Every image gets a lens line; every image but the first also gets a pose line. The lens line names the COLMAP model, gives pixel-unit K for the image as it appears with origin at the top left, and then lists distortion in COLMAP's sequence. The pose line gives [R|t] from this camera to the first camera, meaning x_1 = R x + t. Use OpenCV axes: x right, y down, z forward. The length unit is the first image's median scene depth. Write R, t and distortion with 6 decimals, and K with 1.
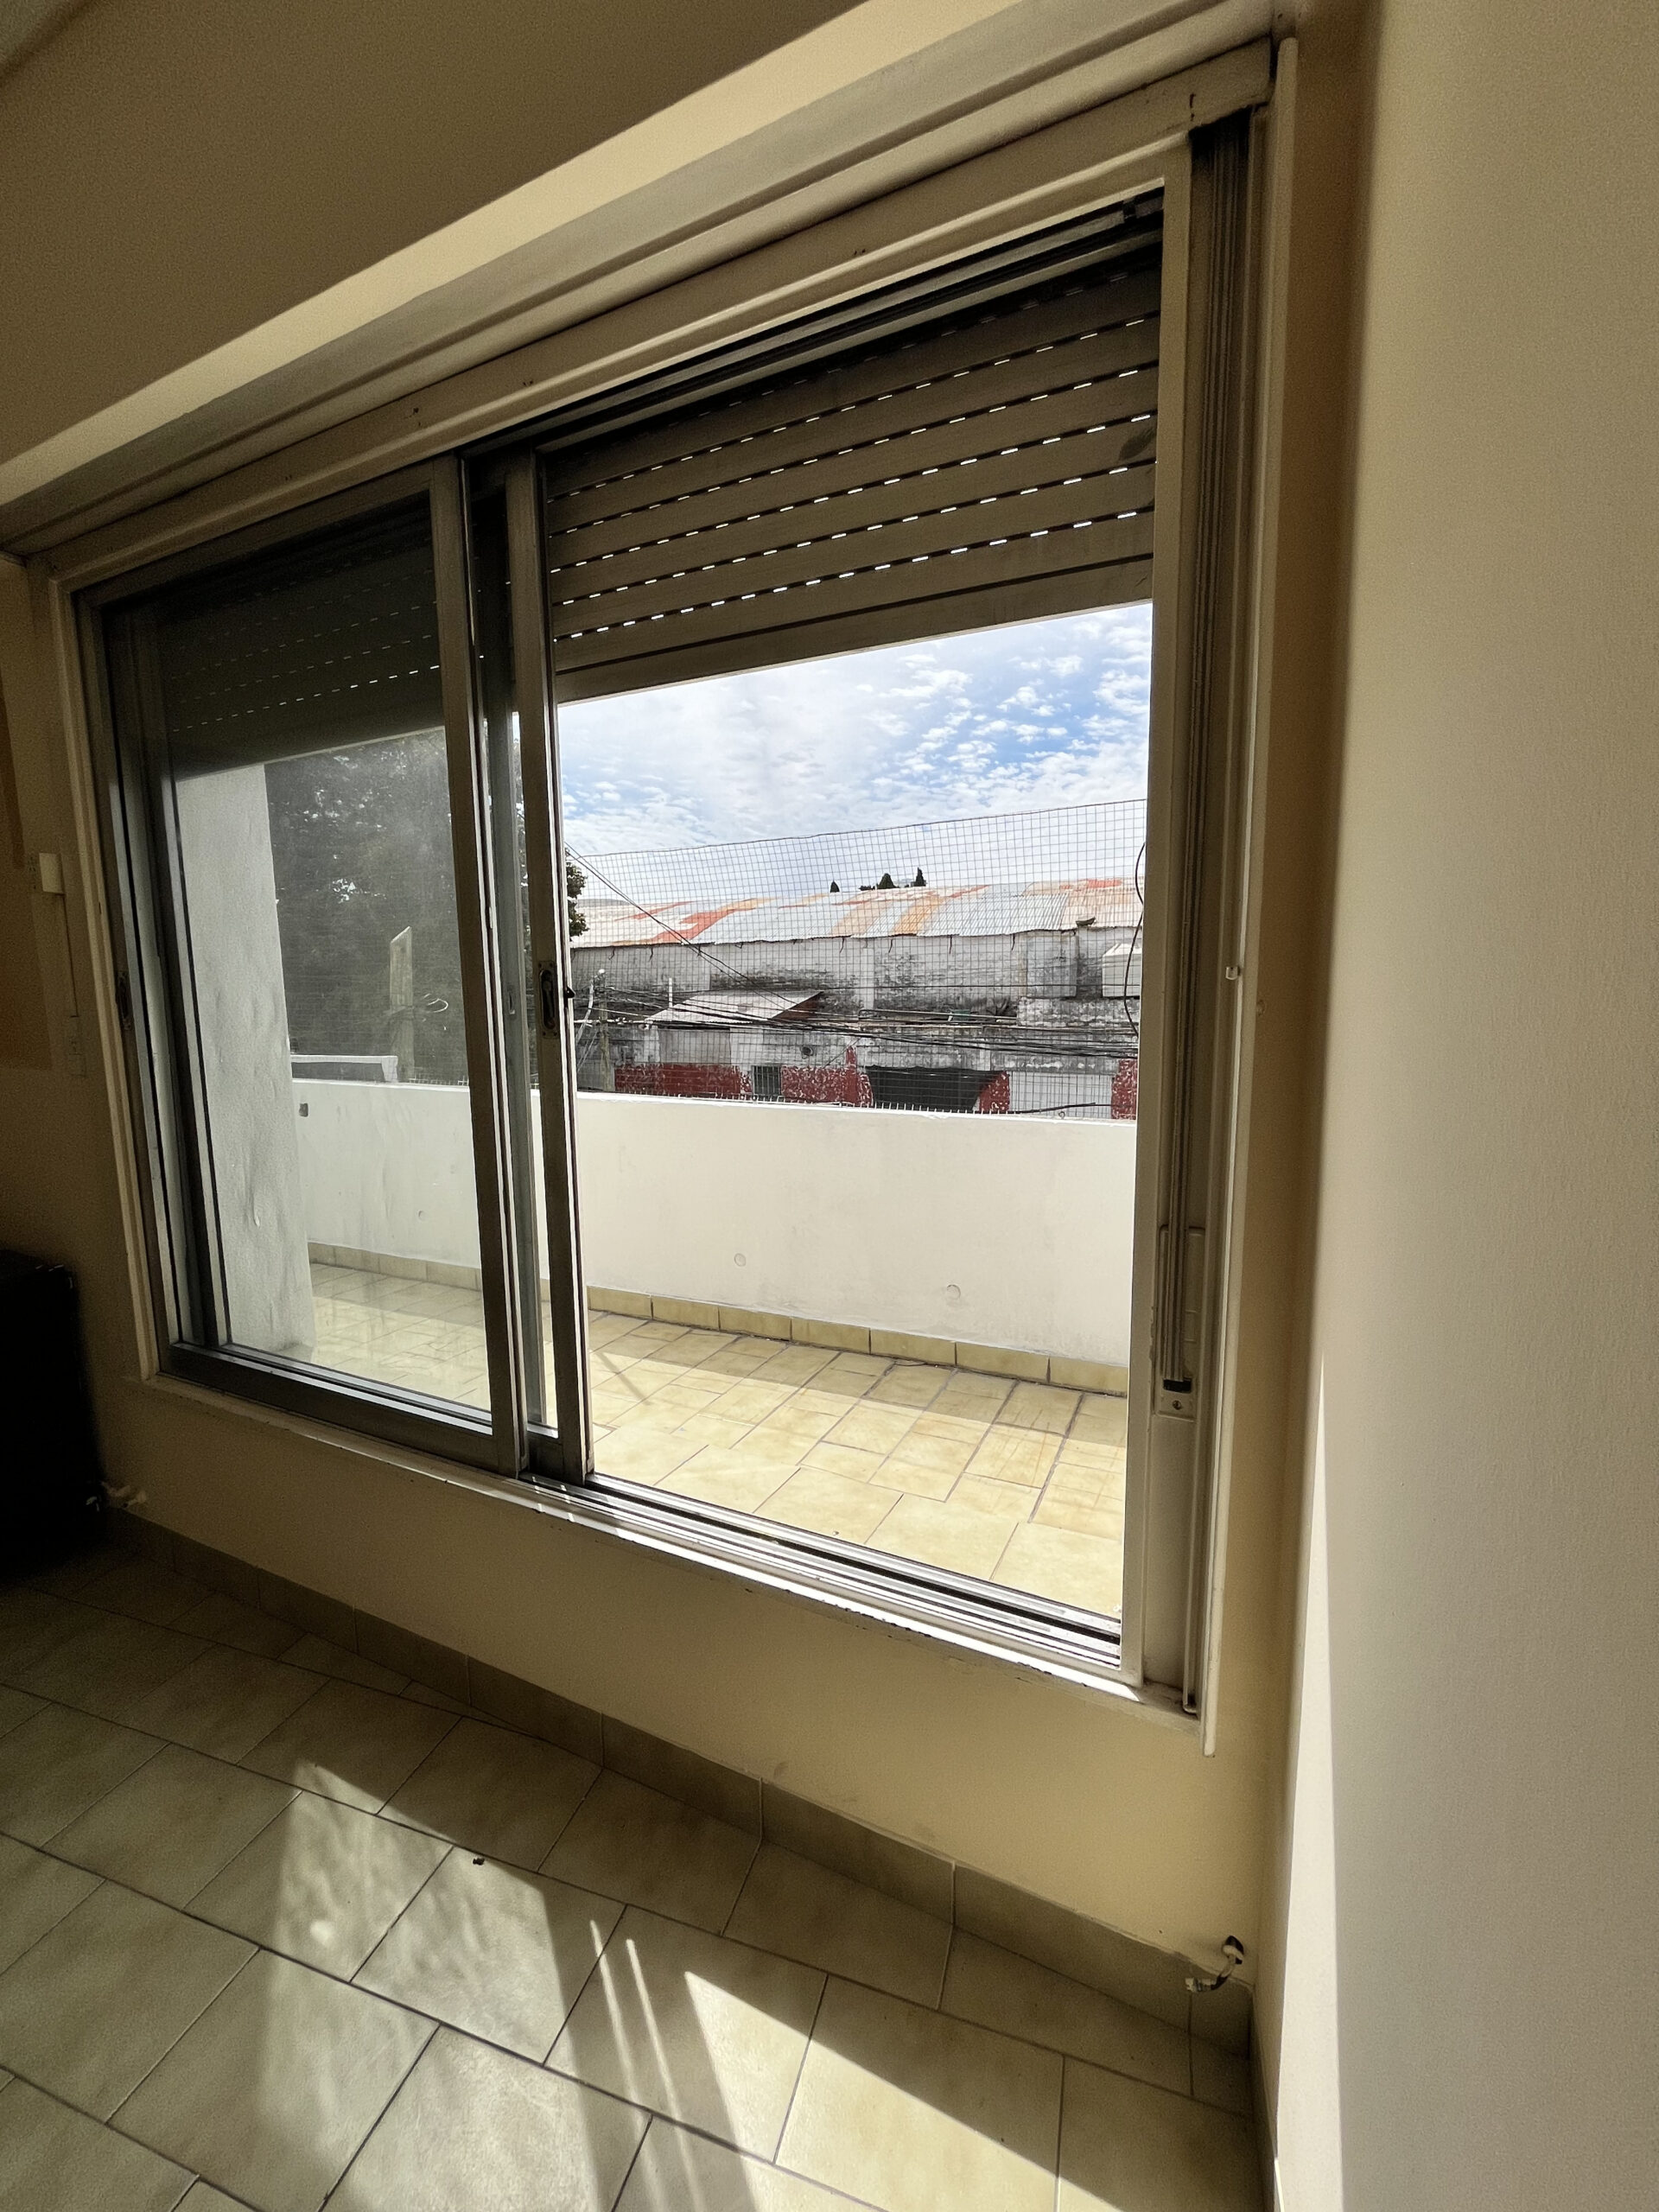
lens RADIAL K [[905.6, 0, 840.1], [0, 905.6, 1098.5], [0, 0, 1]] dist [-0.000444, 0.000030]
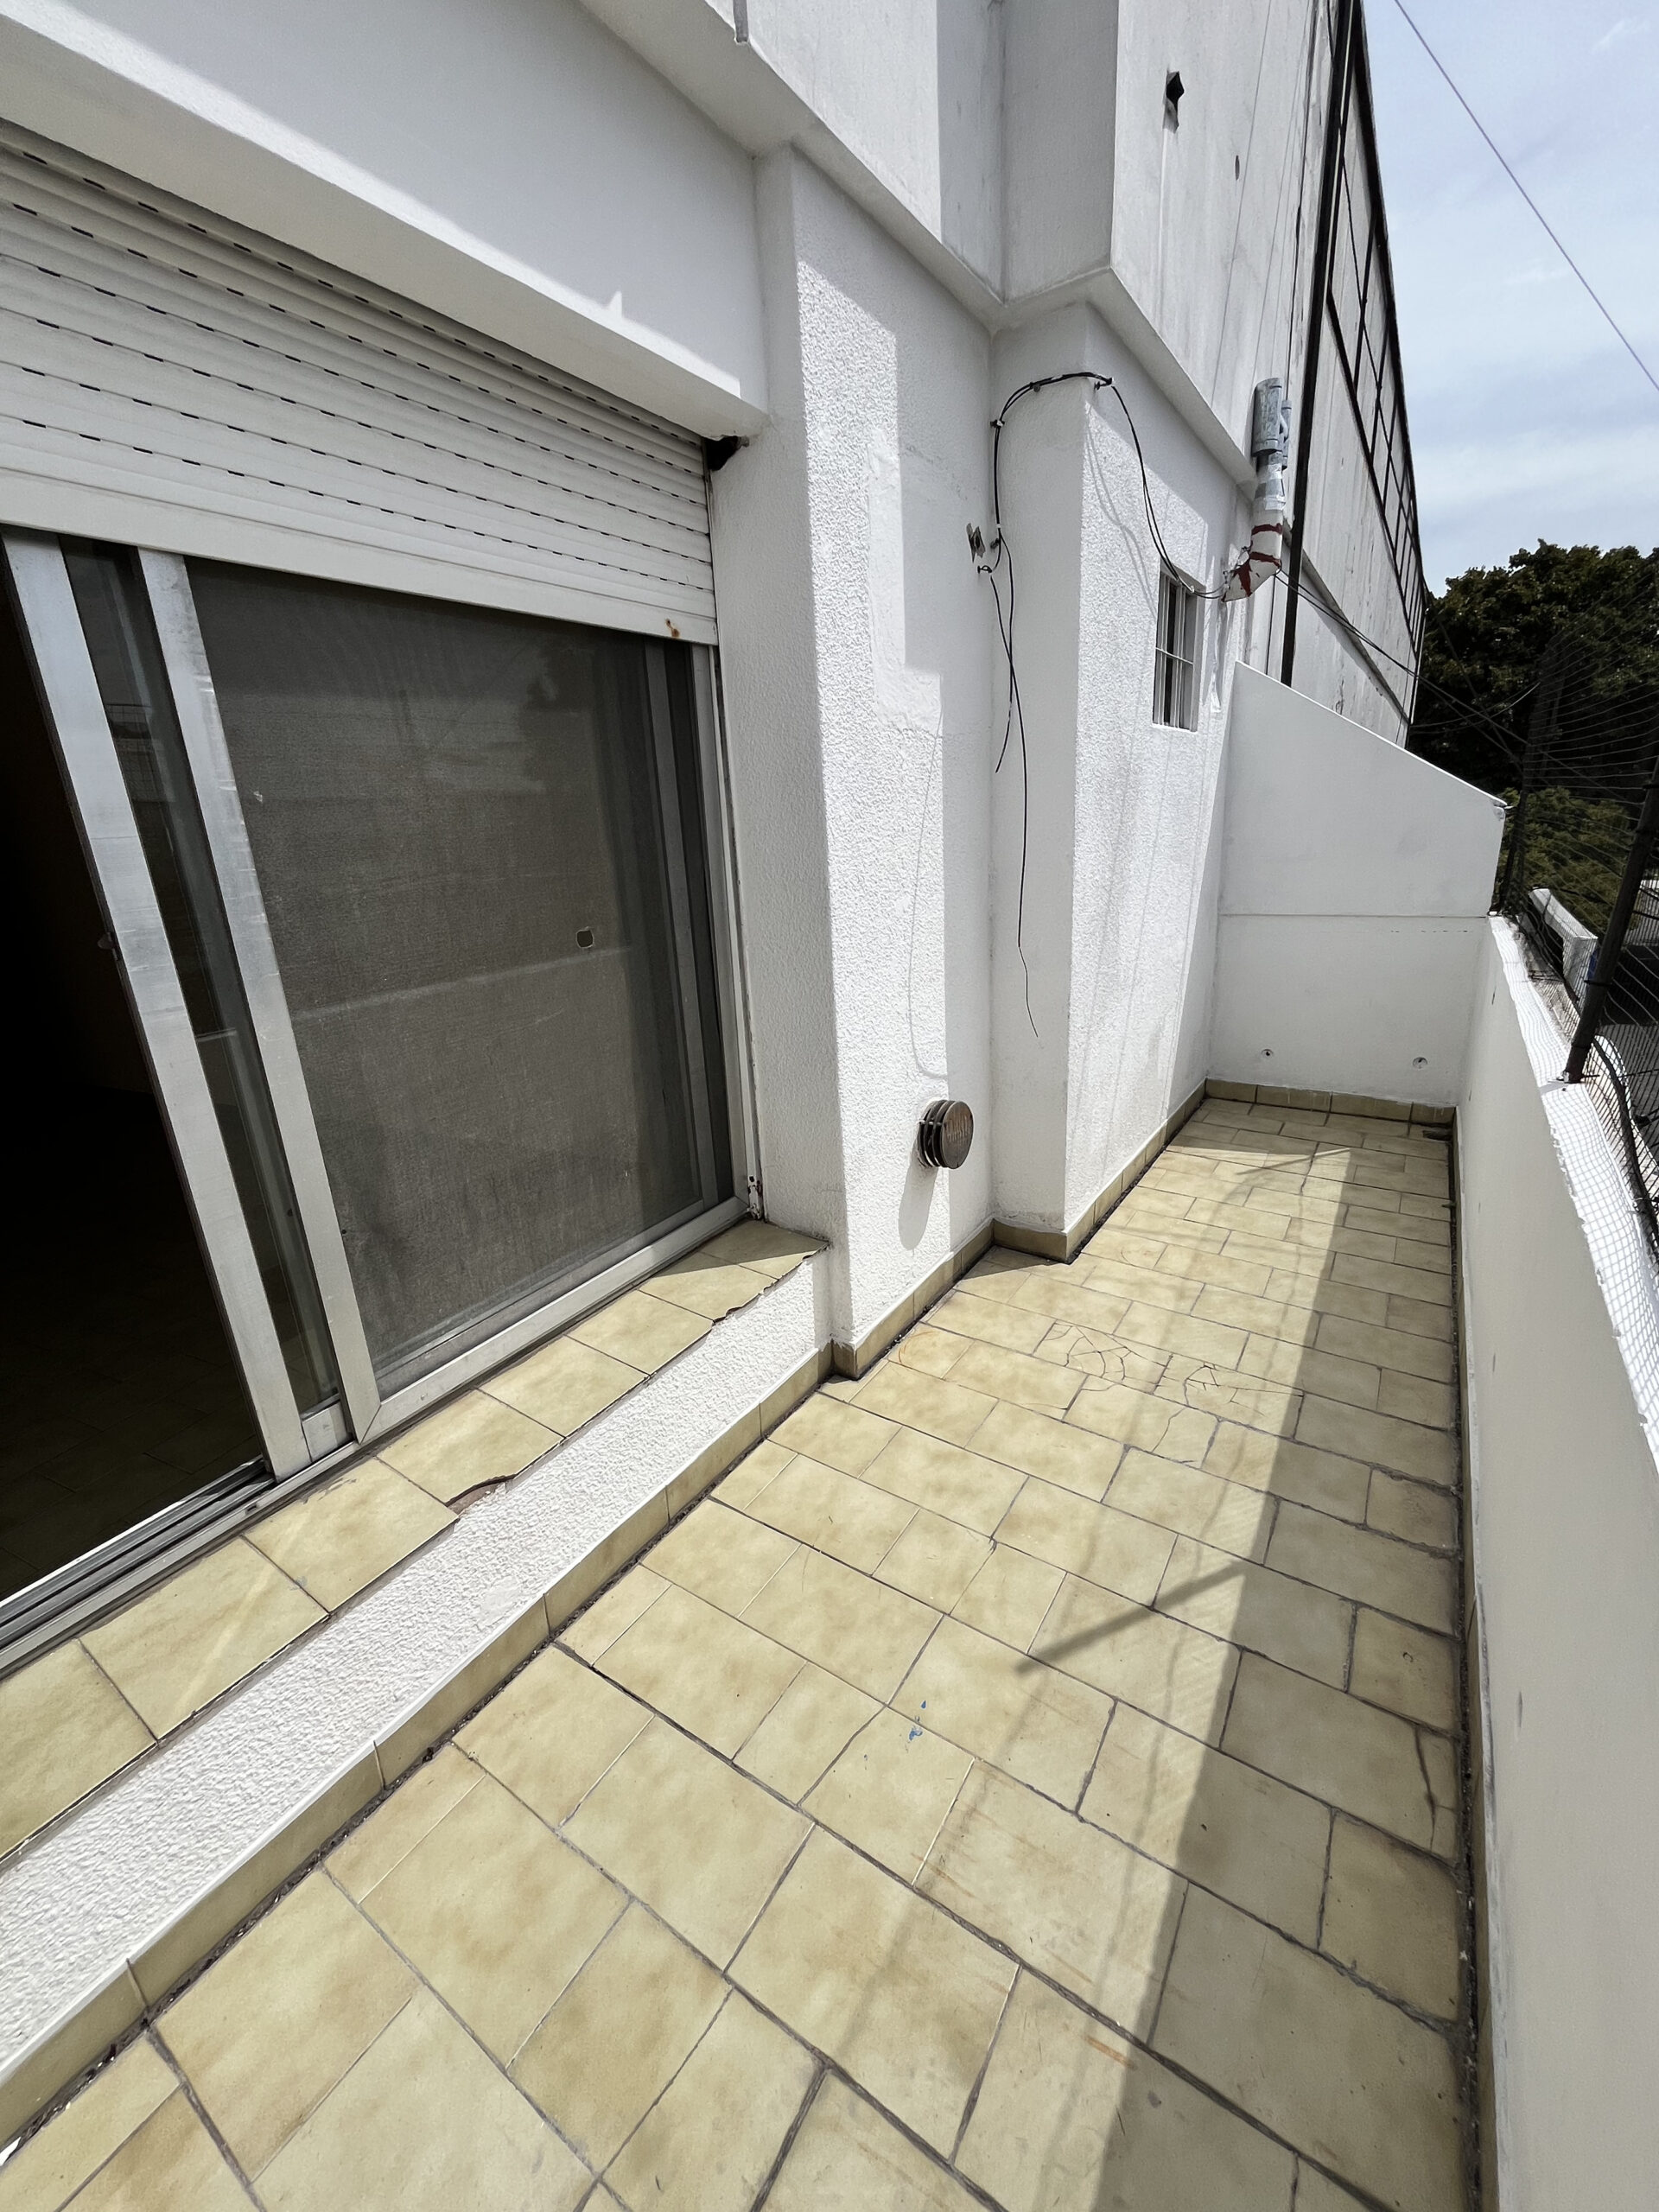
lens RADIAL K [[905.6, 0, 840.1], [0, 905.6, 1098.5], [0, 0, 1]] dist [-0.000444, 0.000030]
pose [[-0.150473, 0.319687, -0.935499, 0.182202], [-0.078829, 0.939380, 0.333693, -0.140641], [0.985466, 0.123956, -0.116151, 0.818271]]
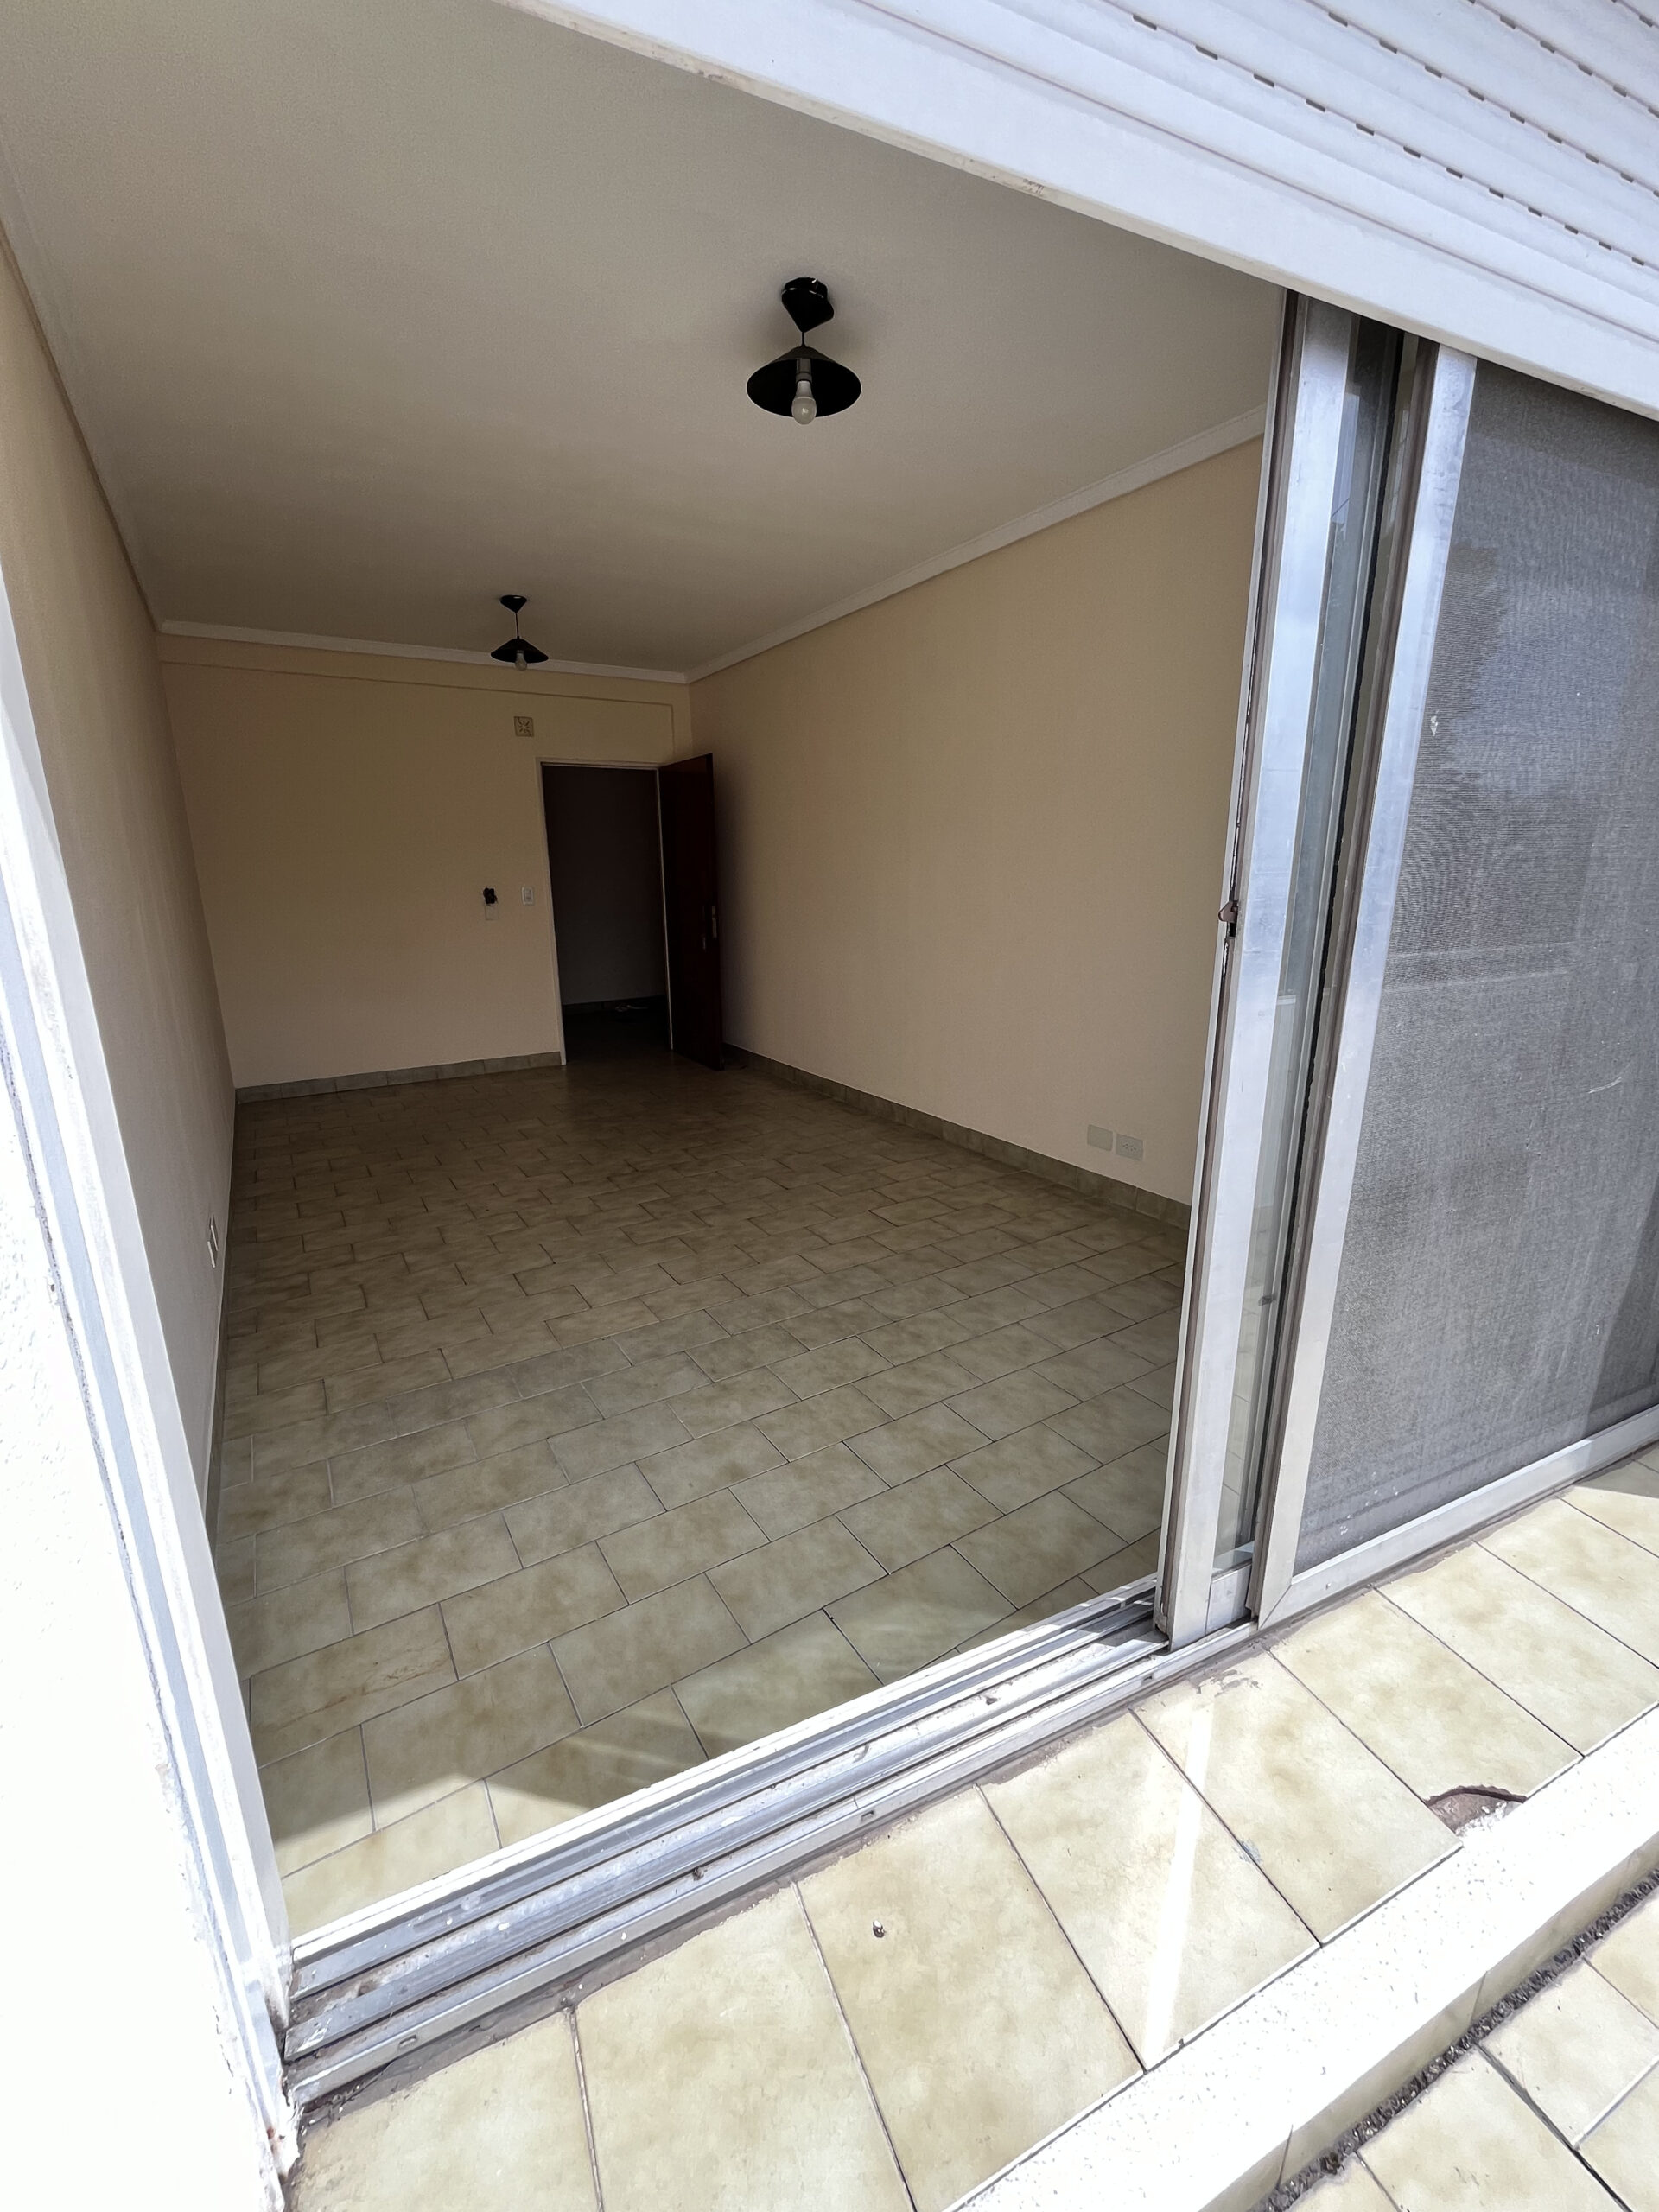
lens RADIAL K [[892.0, 0, 829.5], [0, 892.0, 1106.0], [0, 0, 1]] dist [-0.001743, -0.000233]
pose [[-0.650762, 0.210839, -0.729421, 0.143629], [-0.085328, 0.934280, 0.346180, -0.078283], [0.754472, 0.287521, -0.590004, 0.540707]]
